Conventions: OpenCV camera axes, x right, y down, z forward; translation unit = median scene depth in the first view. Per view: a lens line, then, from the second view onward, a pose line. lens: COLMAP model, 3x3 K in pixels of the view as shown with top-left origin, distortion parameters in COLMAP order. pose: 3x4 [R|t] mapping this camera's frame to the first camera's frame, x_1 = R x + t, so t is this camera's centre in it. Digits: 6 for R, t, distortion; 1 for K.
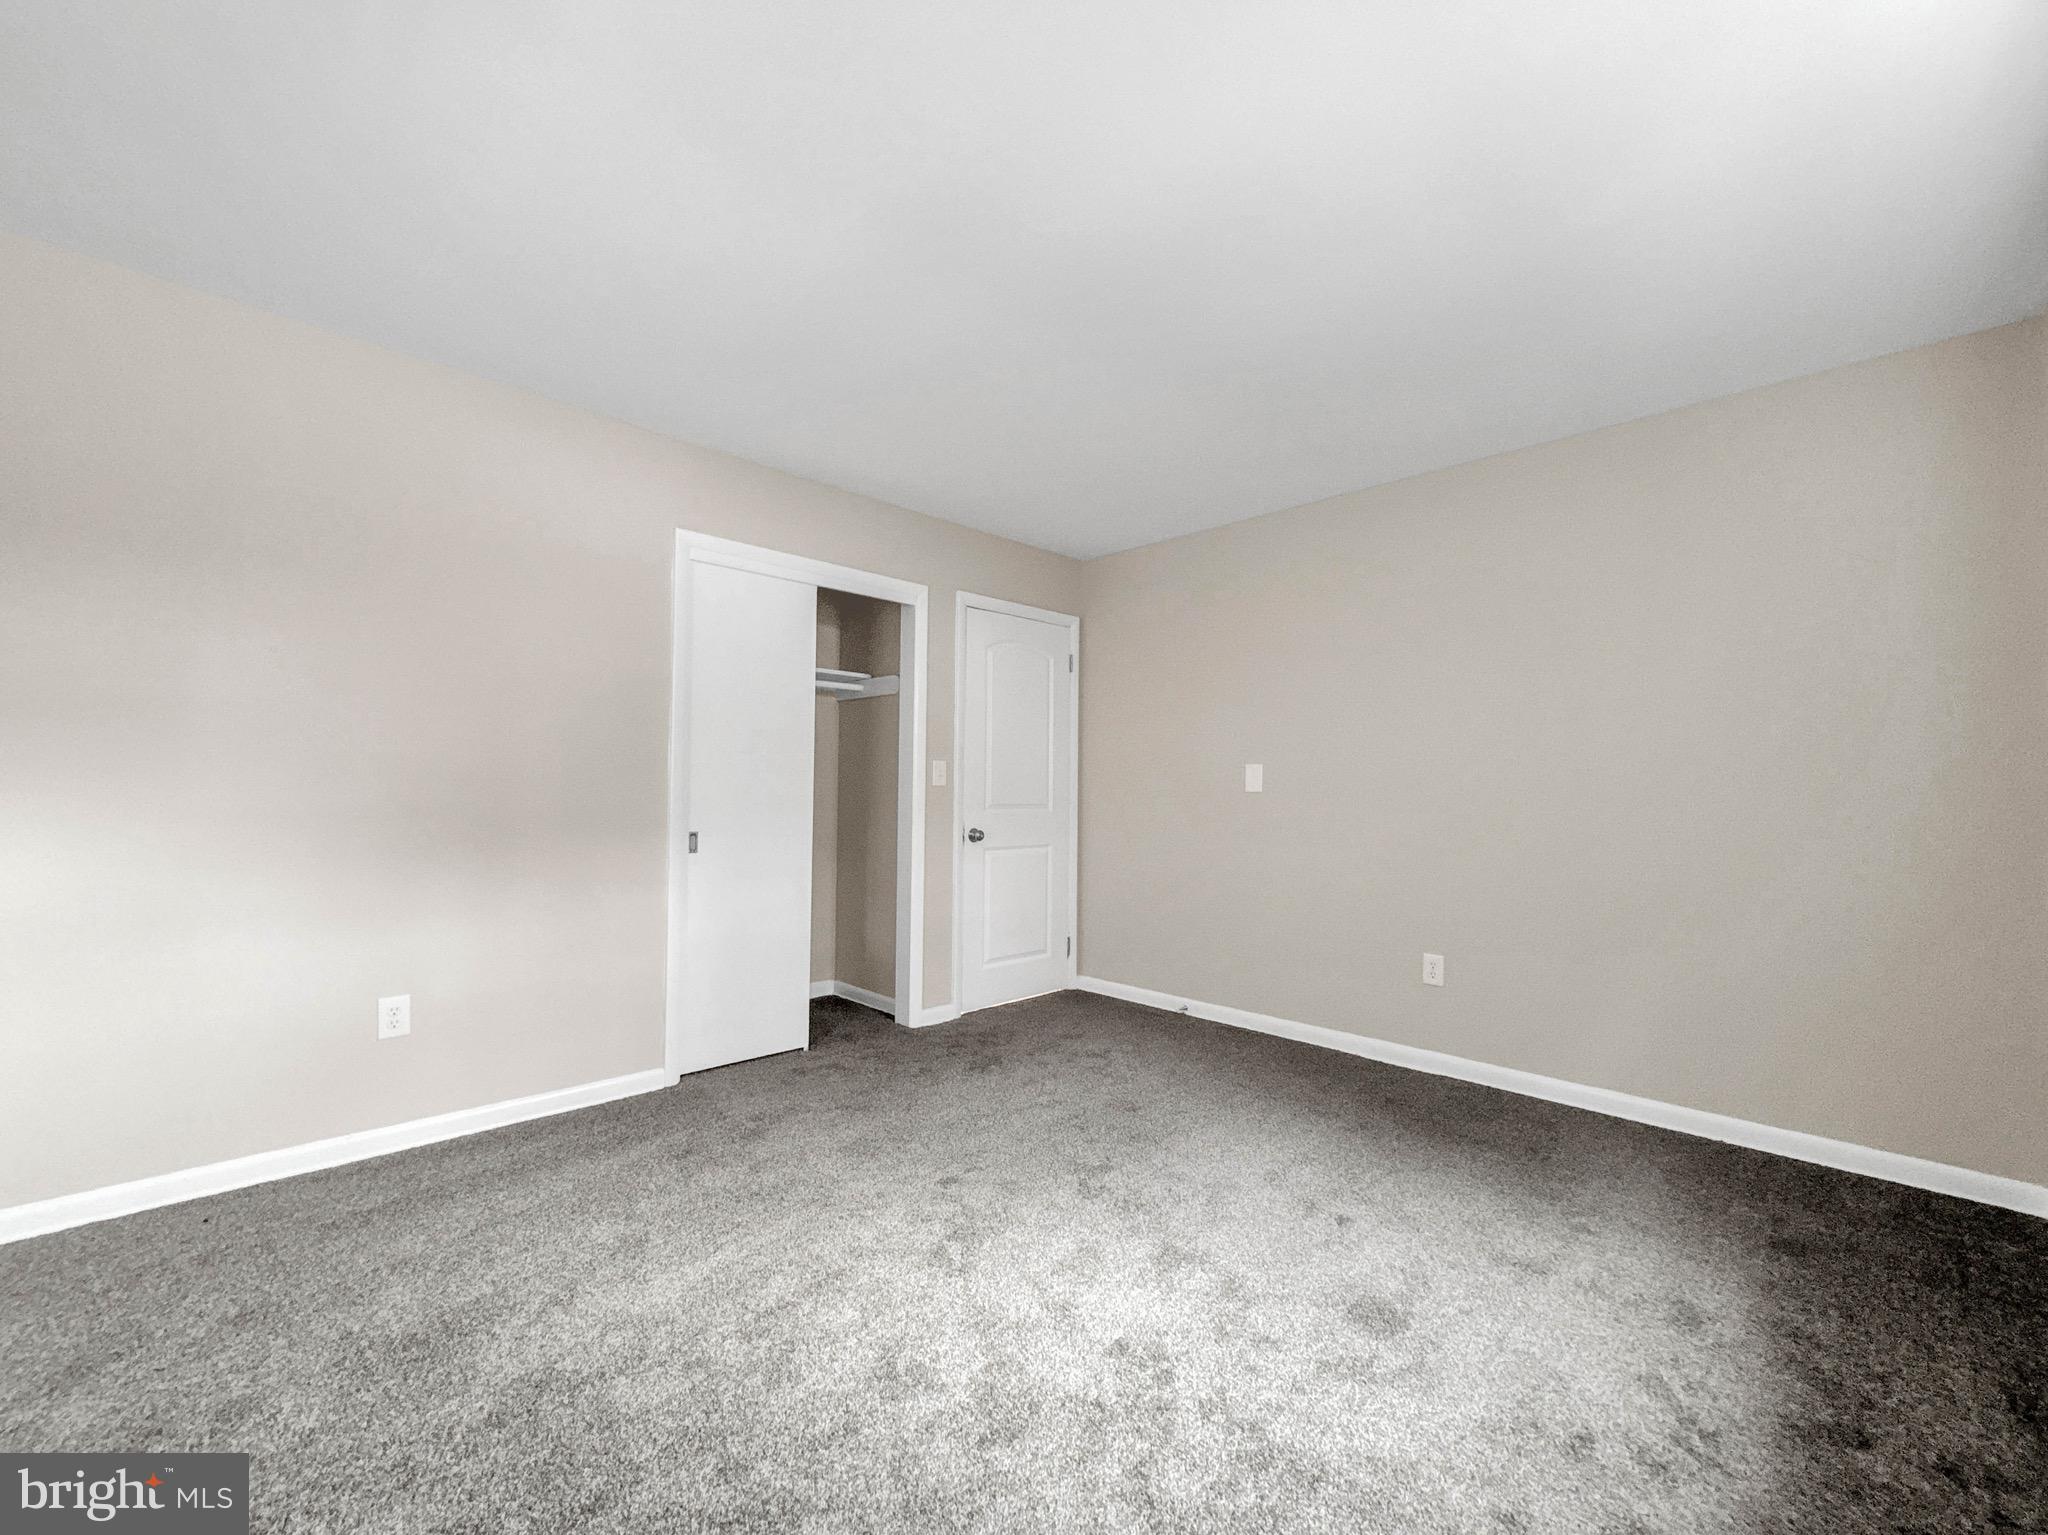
lens RADIAL K [[840.4, 0, 1024.0], [0, 840.4, 767.5], [0, 0, 1]] dist [0.001648, 0.000009]
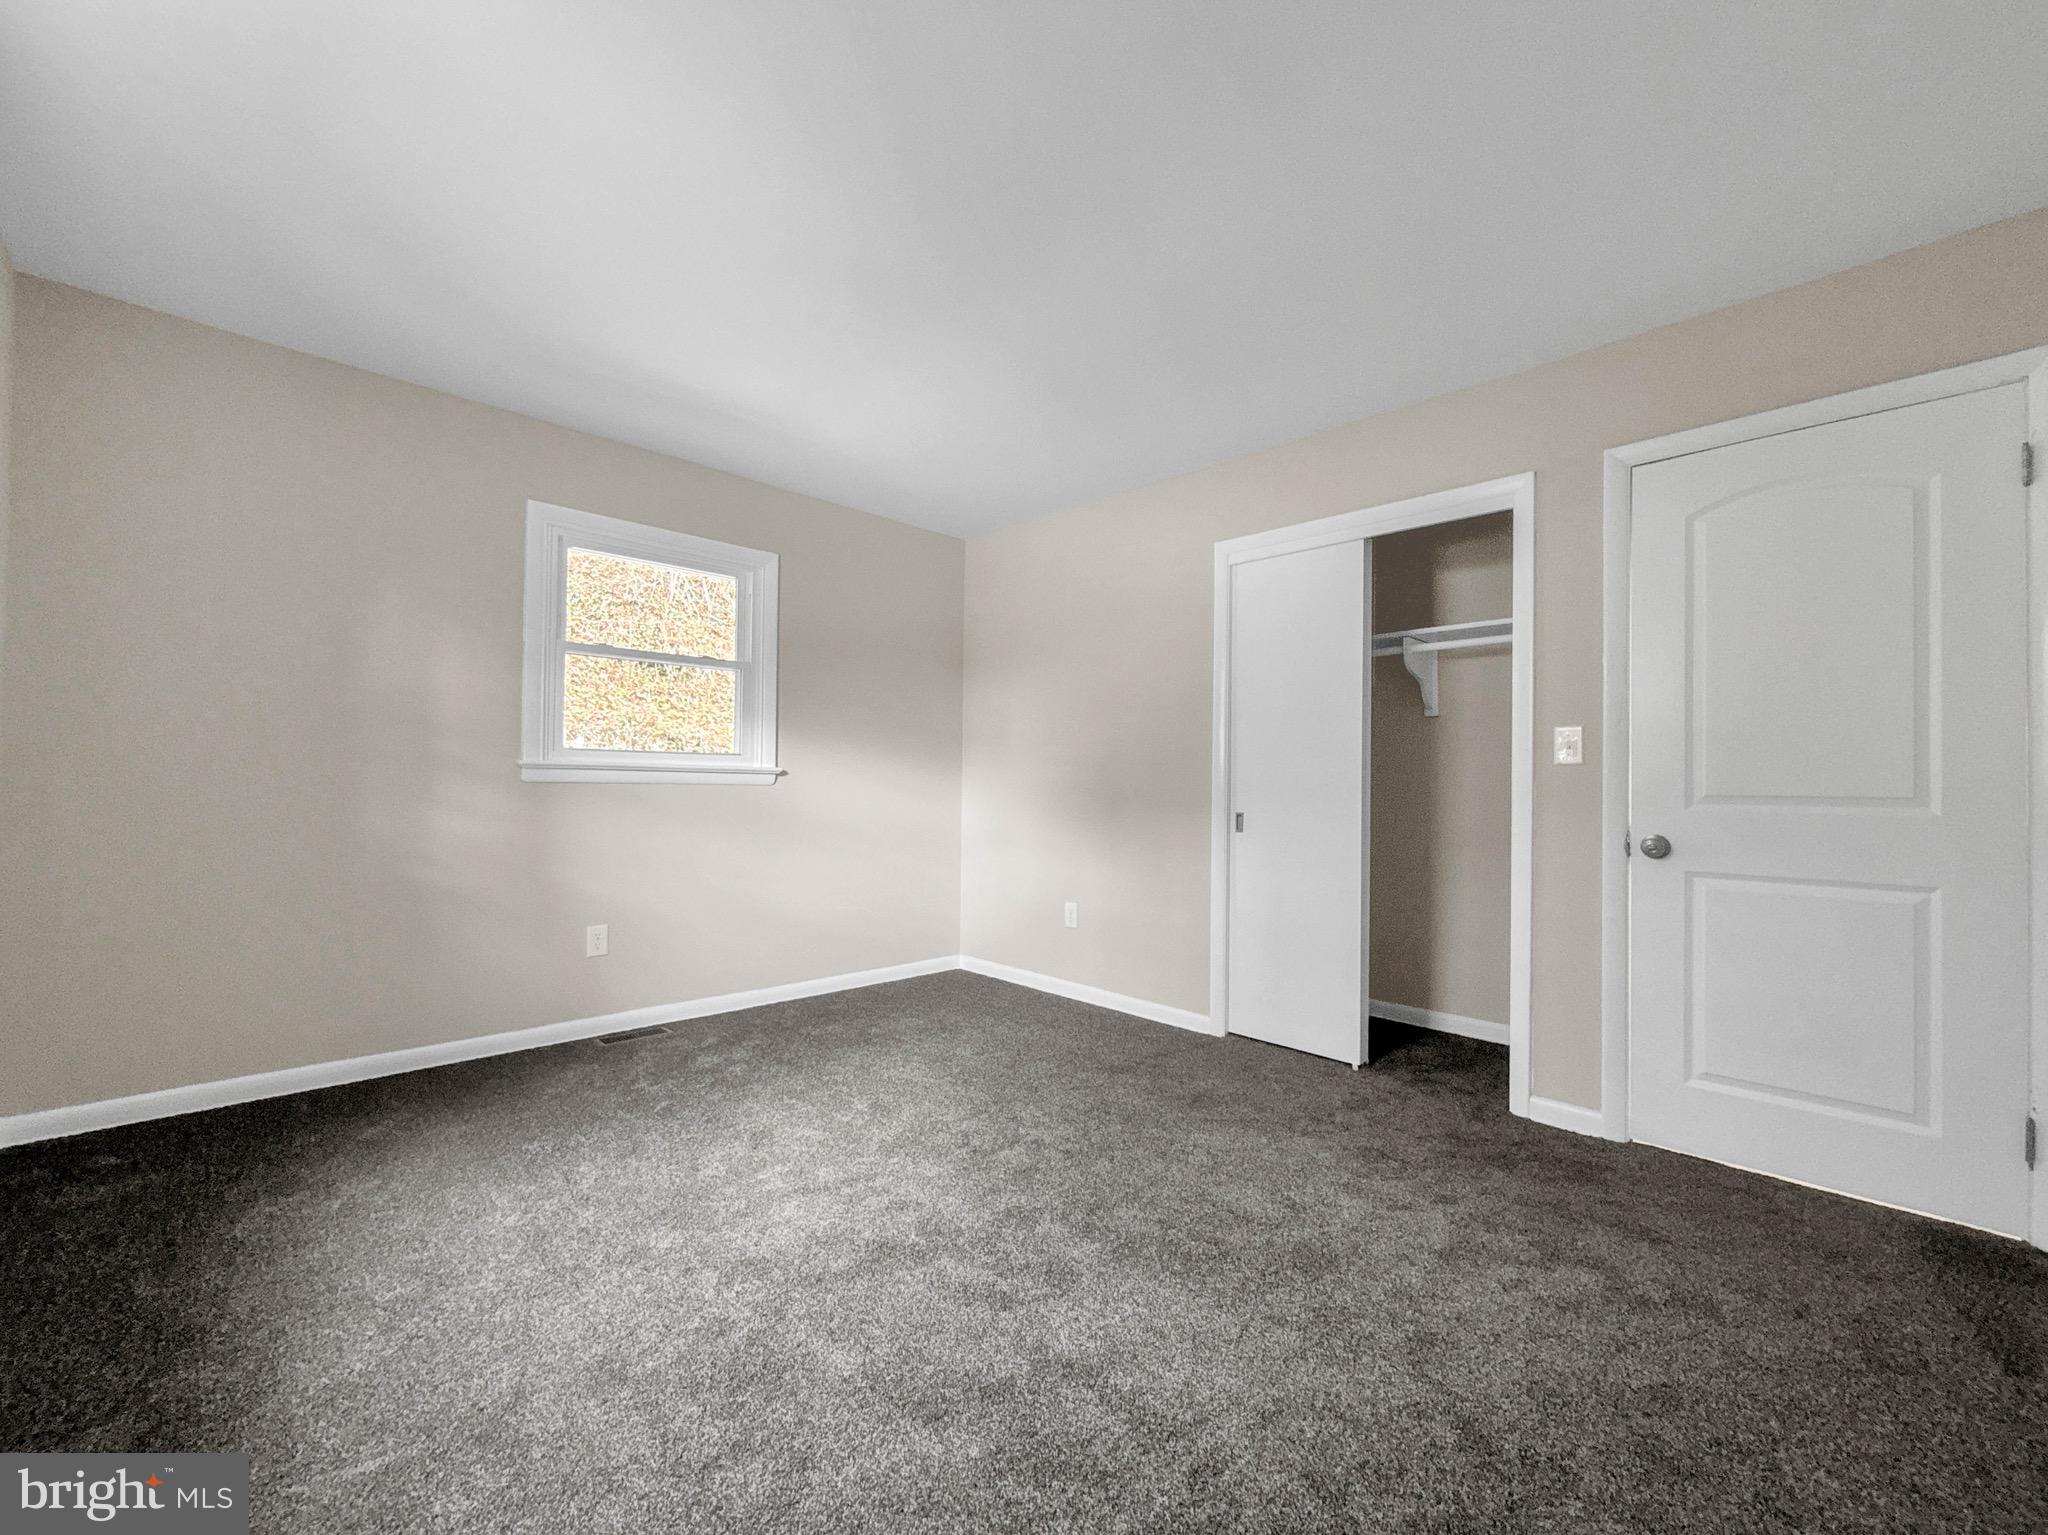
lens RADIAL K [[840.4, 0, 1024.0], [0, 840.4, 767.5], [0, 0, 1]] dist [0.001648, 0.000009]
pose [[-0.017412, -0.032701, -0.999314, 0.624905], [0.015103, 0.999342, -0.032965, 0.044307], [0.999734, -0.015667, -0.016907, 0.661237]]
